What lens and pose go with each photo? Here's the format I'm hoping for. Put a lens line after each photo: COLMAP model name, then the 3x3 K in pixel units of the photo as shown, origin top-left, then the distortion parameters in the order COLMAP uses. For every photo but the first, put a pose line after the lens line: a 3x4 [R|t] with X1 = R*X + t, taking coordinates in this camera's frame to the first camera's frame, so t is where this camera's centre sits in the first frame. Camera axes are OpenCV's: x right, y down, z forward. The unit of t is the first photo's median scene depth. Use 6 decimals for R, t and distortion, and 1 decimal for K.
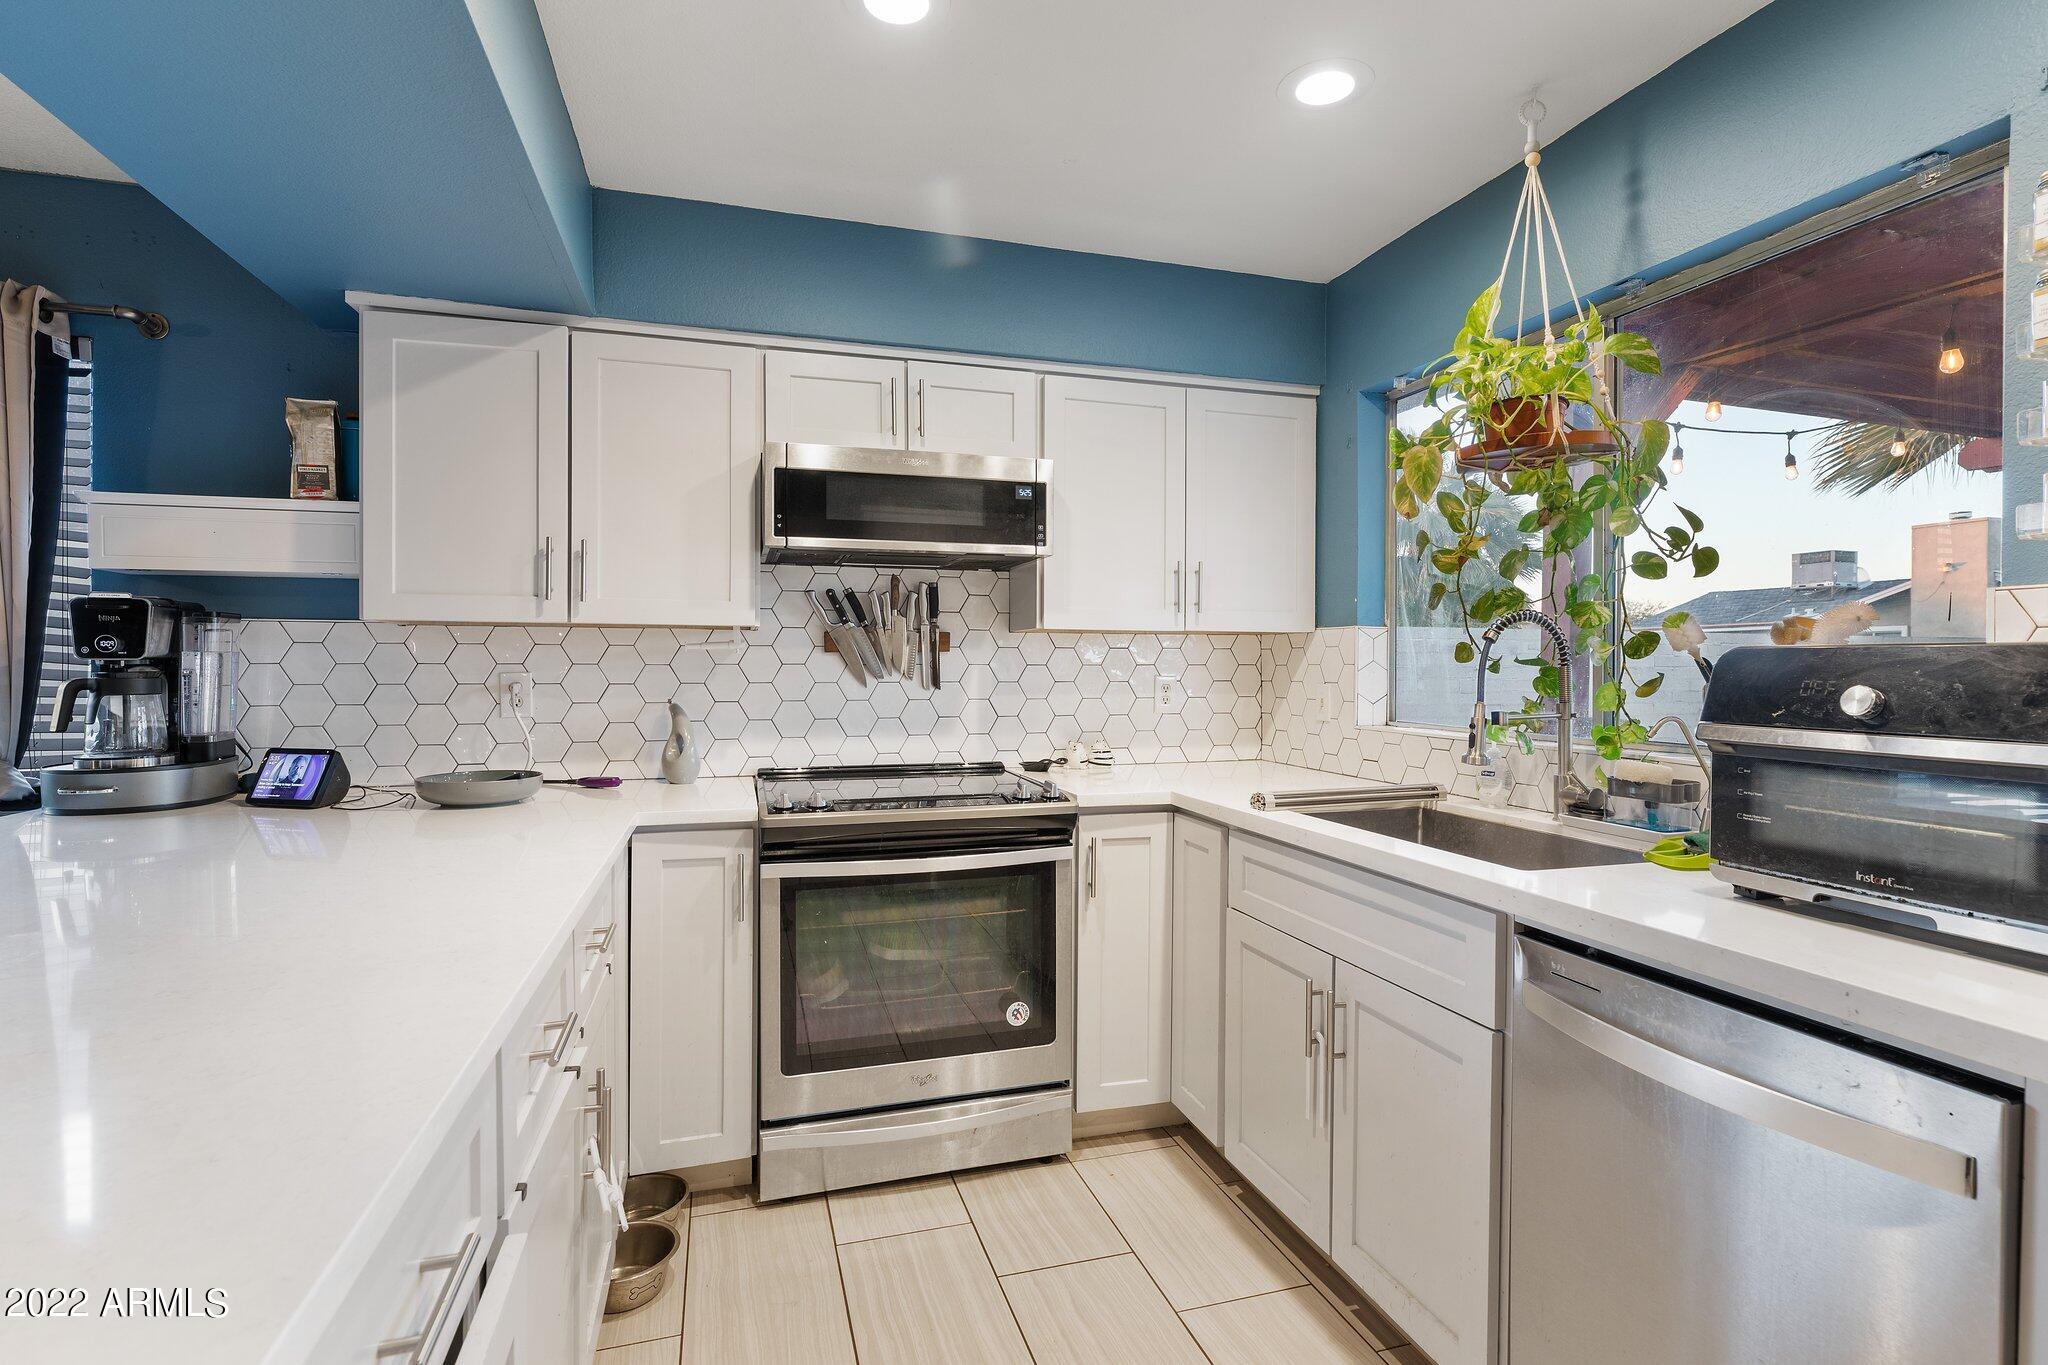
lens RADIAL K [[974.3, 0, 1017.8], [0, 974.3, 676.7], [0, 0, 1]] dist [-0.002841, -0.001617]
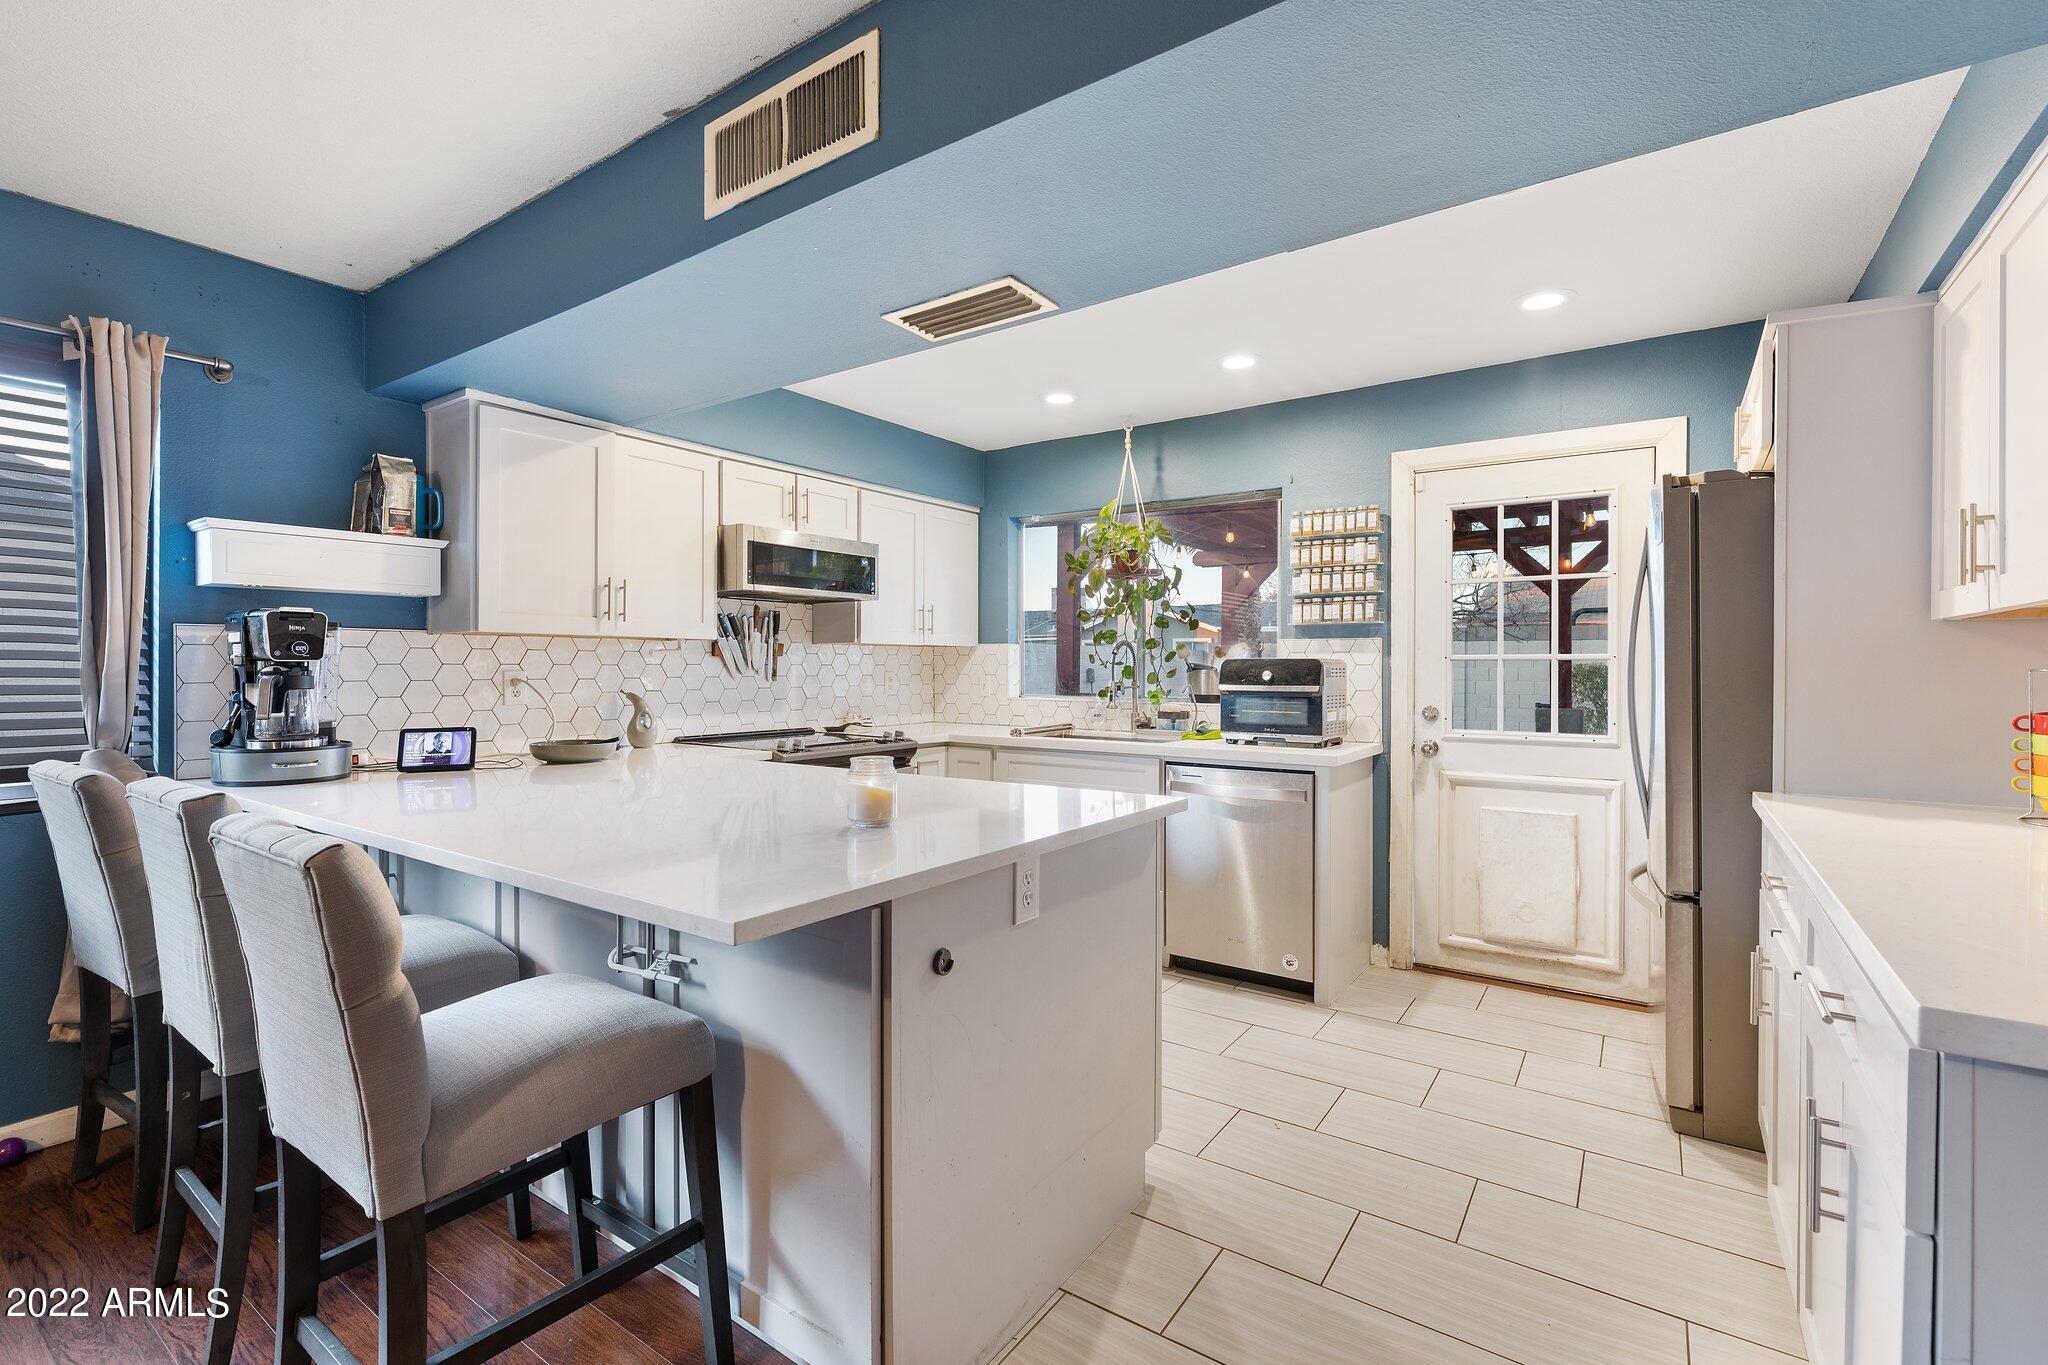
lens RADIAL K [[904.2, 0, 1030.3], [0, 904.2, 676.2], [0, 0, 1]] dist [-0.005098, -0.000166]
pose [[0.785031, -0.008267, 0.619401, -0.762443], [0.008005, 0.999963, 0.003200, 0.005085], [-0.619405, 0.002446, 0.785068, -0.417125]]
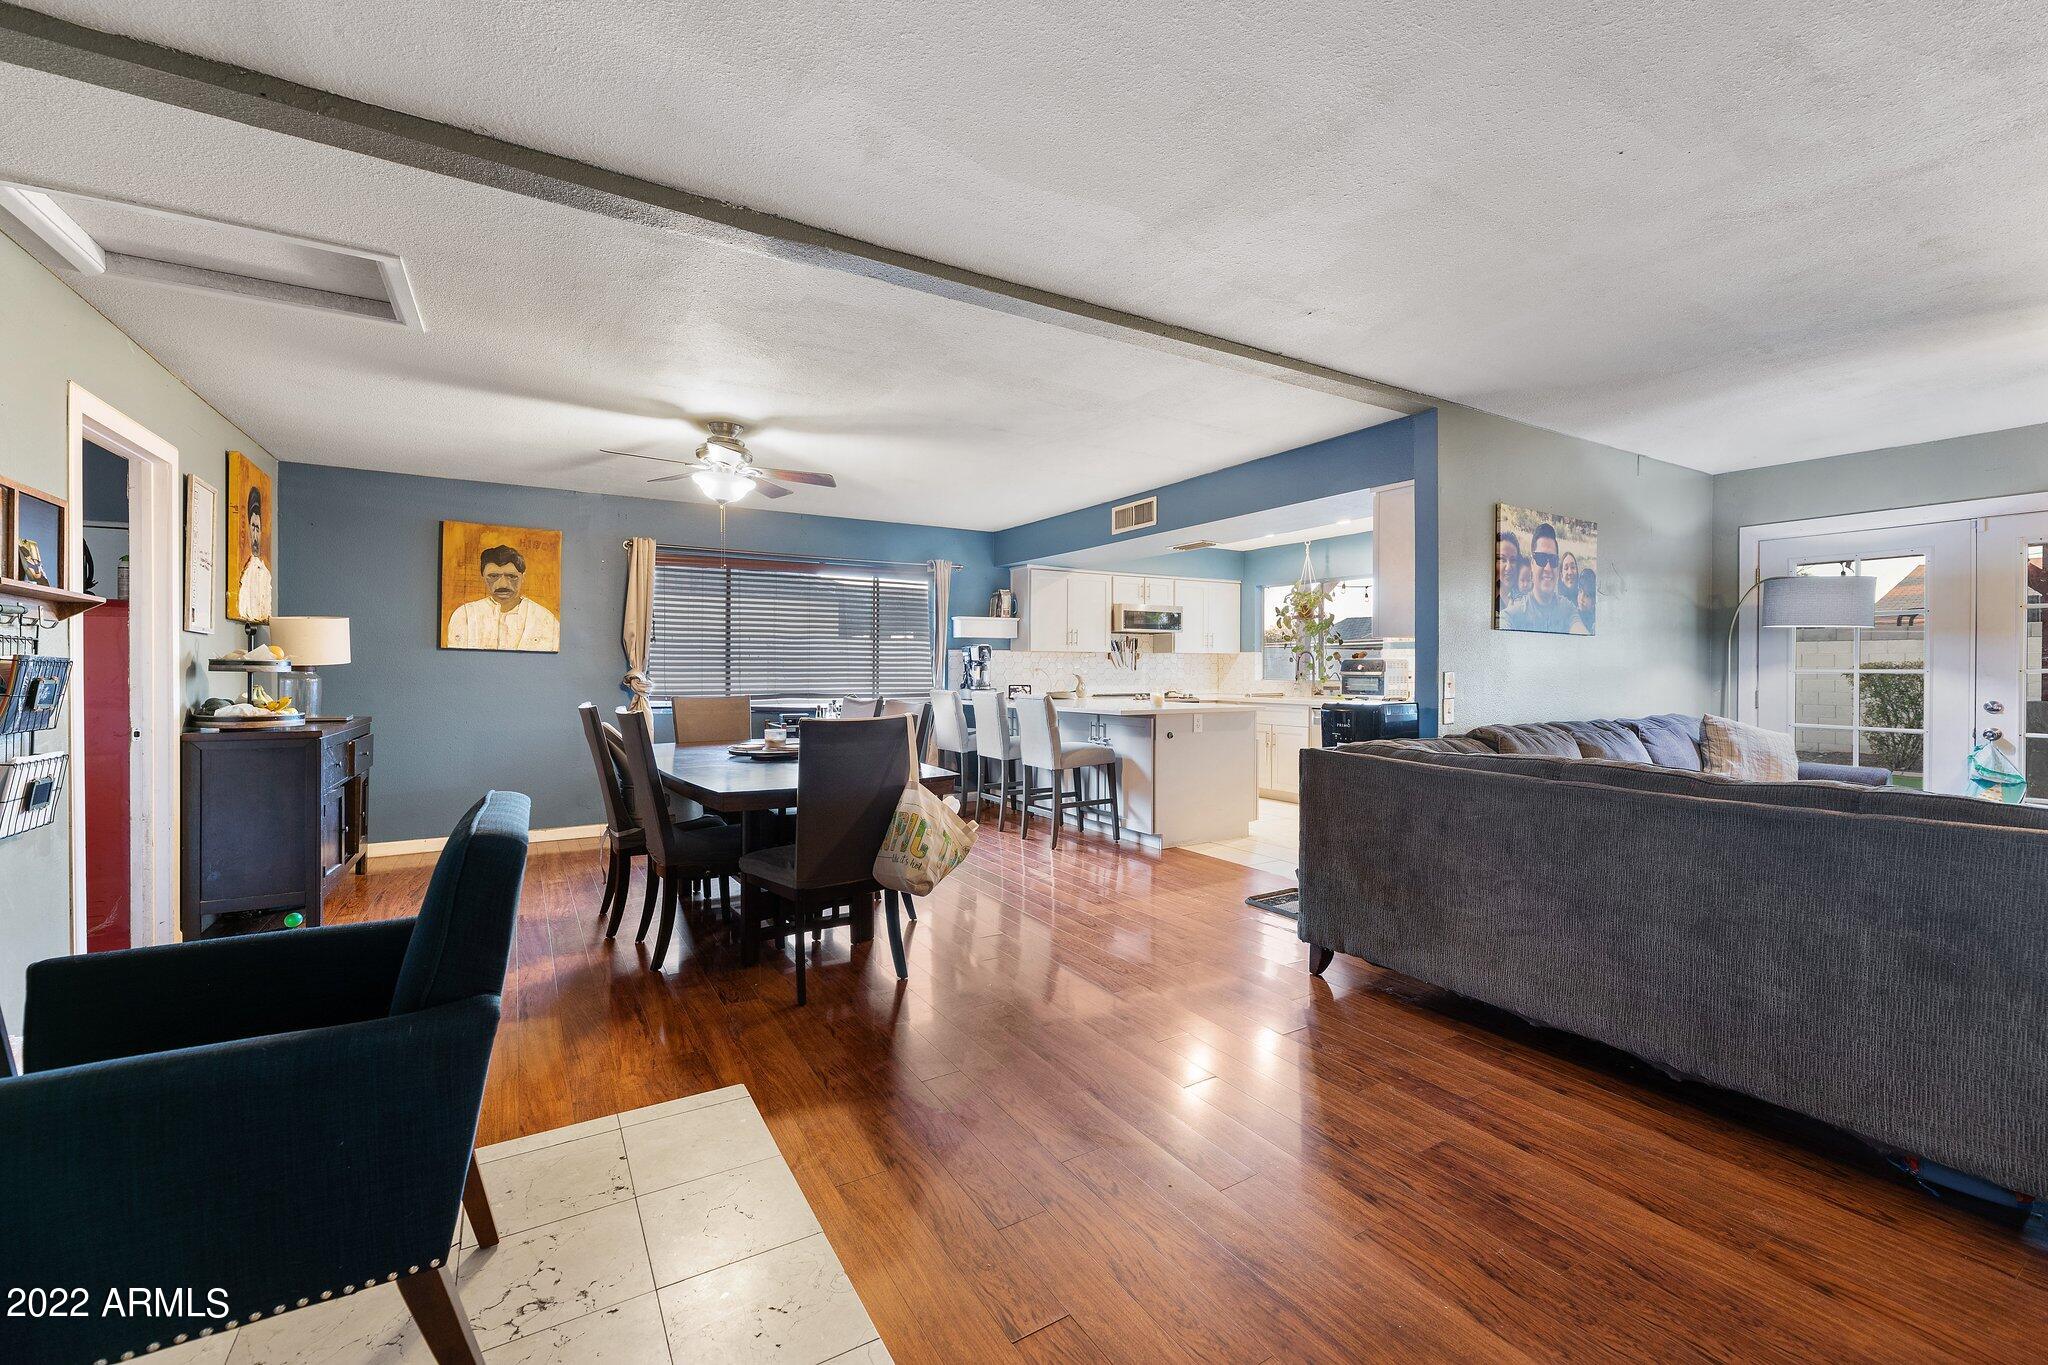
lens RADIAL K [[836.3, 0, 1031.0], [0, 836.3, 676.1], [0, 0, 1]] dist [-0.000388, 0.000107]
pose [[0.967557, -0.004699, 0.252610, -1.340634], [0.005192, 0.999986, -0.001286, 0.038786], [-0.252600, 0.002556, 0.967567, -1.925640]]
